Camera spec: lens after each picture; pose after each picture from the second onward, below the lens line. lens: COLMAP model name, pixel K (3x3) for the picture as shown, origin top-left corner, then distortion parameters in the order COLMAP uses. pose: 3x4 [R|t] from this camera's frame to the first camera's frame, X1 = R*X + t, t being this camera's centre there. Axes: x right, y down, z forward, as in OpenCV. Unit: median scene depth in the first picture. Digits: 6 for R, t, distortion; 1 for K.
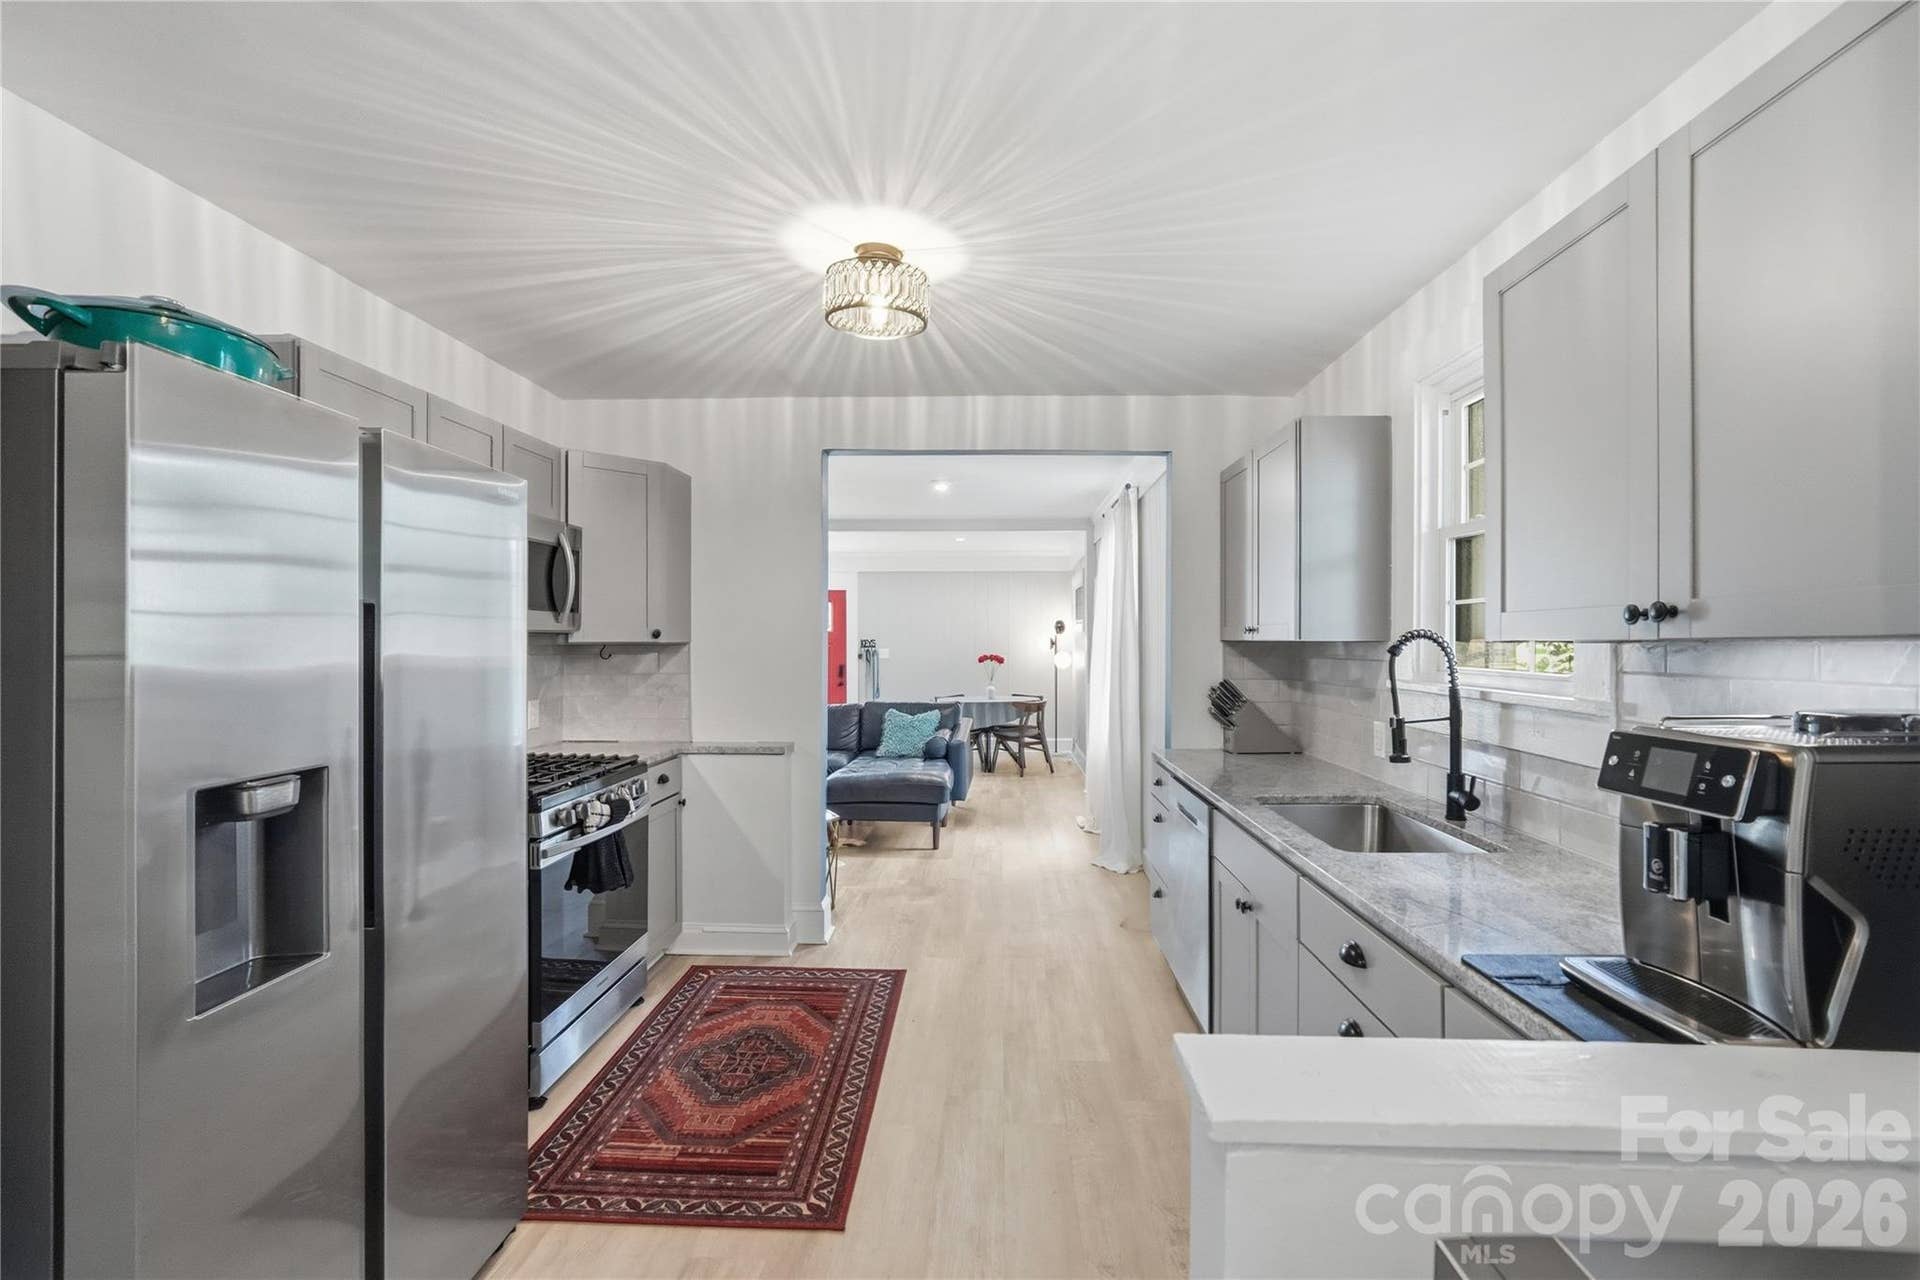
lens RADIAL K [[827.7, 0, 960.9], [0, 827.7, 637.2], [0, 0, 1]] dist [-0.012465, 0.001990]
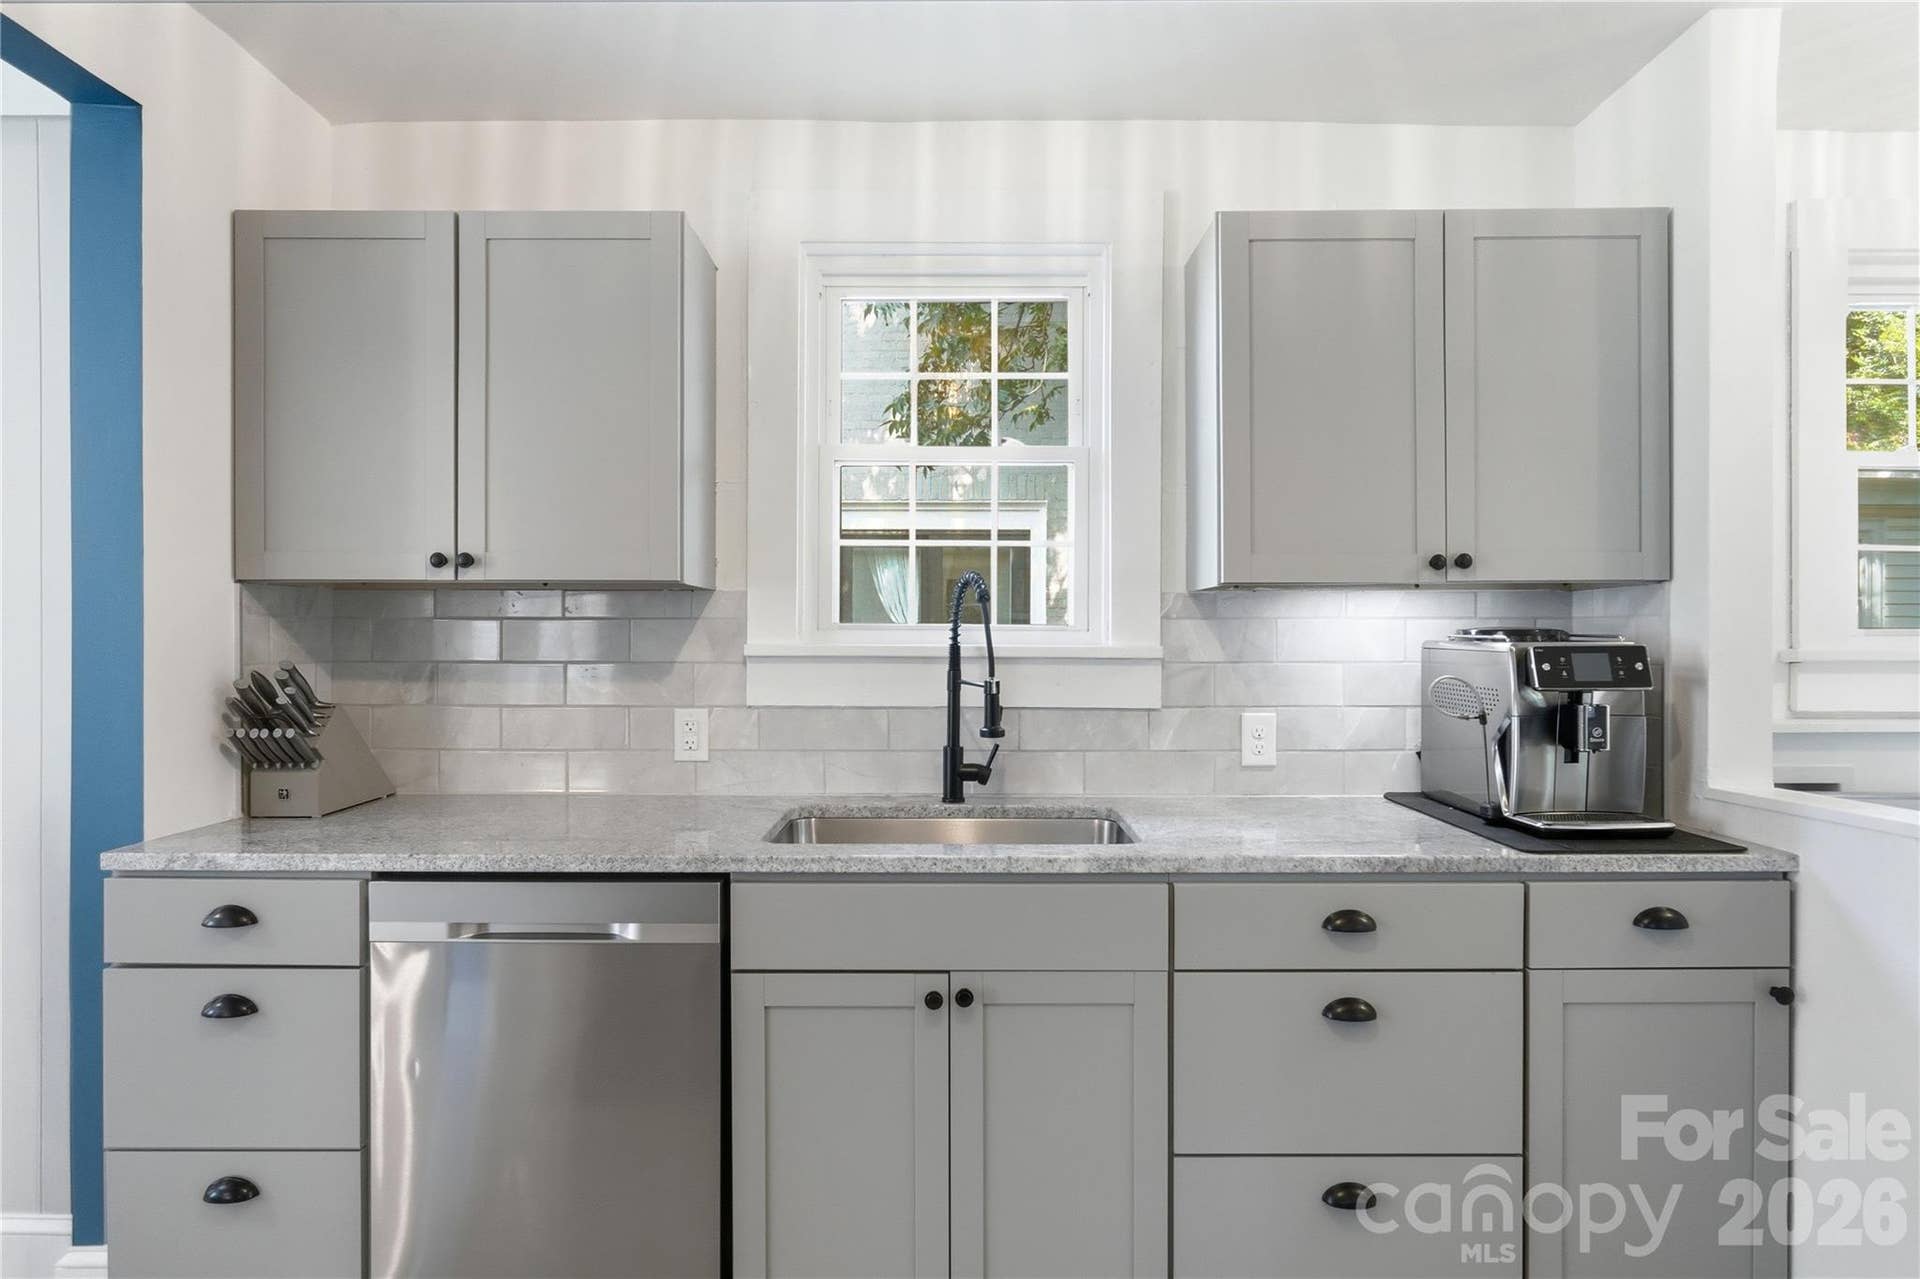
lens RADIAL K [[986.8, 0, 958.2], [0, 986.8, 649.6], [0, 0, 1]] dist [0.002502, 0.000682]
pose [[-0.039913, -0.007680, 0.999174, -0.371024], [-0.004222, 0.999963, 0.007517, 0.053051], [-0.999194, -0.003918, -0.039944, 0.949722]]
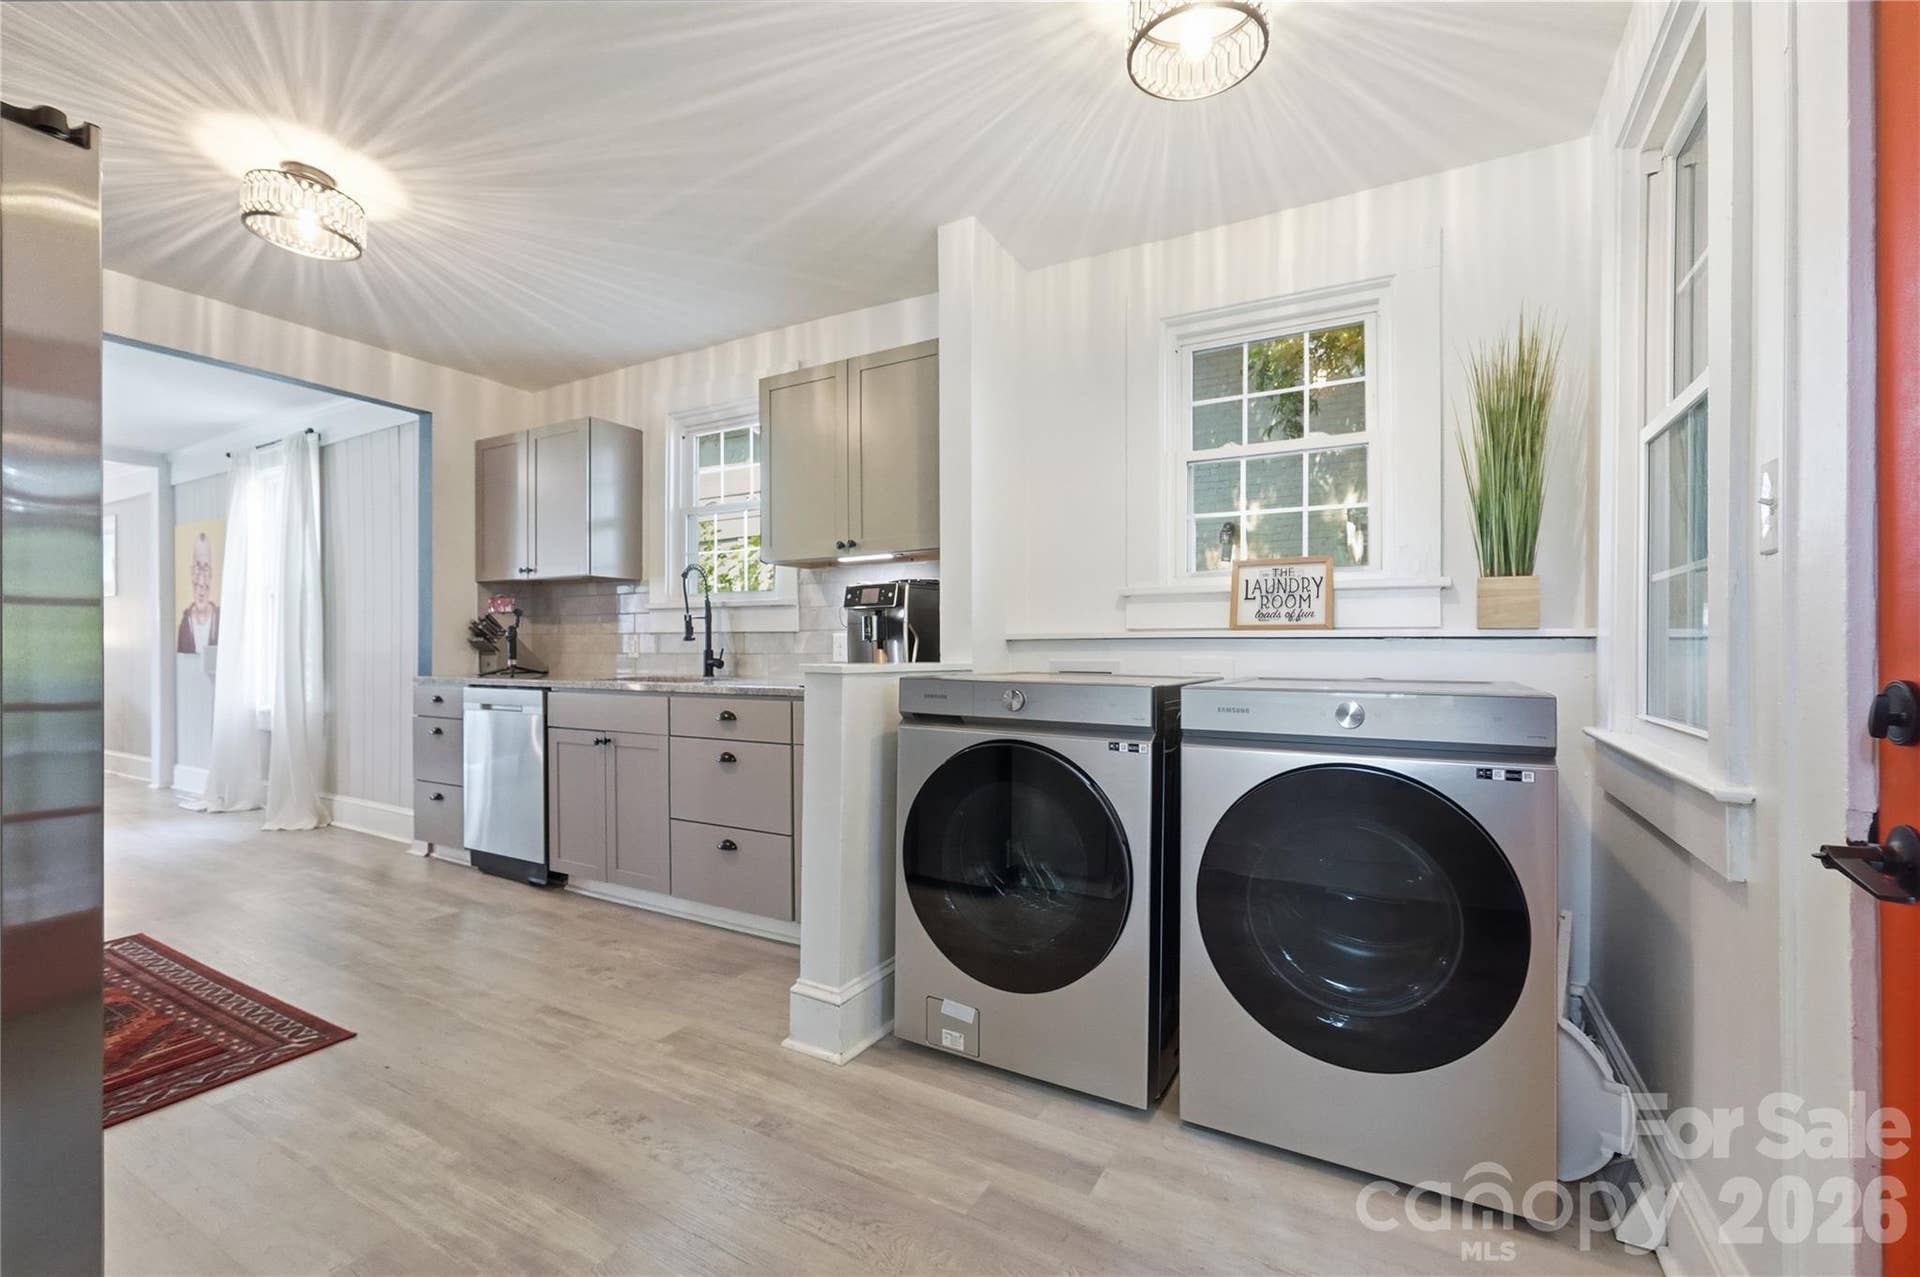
lens RADIAL K [[827.7, 0, 958.8], [0, 827.7, 639.9], [0, 0, 1]] dist [-0.012465, 0.001990]
pose [[0.457785, 0.004531, 0.889051, -0.637455], [0.000020, 0.999987, -0.005107, 0.139740], [-0.889063, 0.002355, 0.457779, -0.233919]]
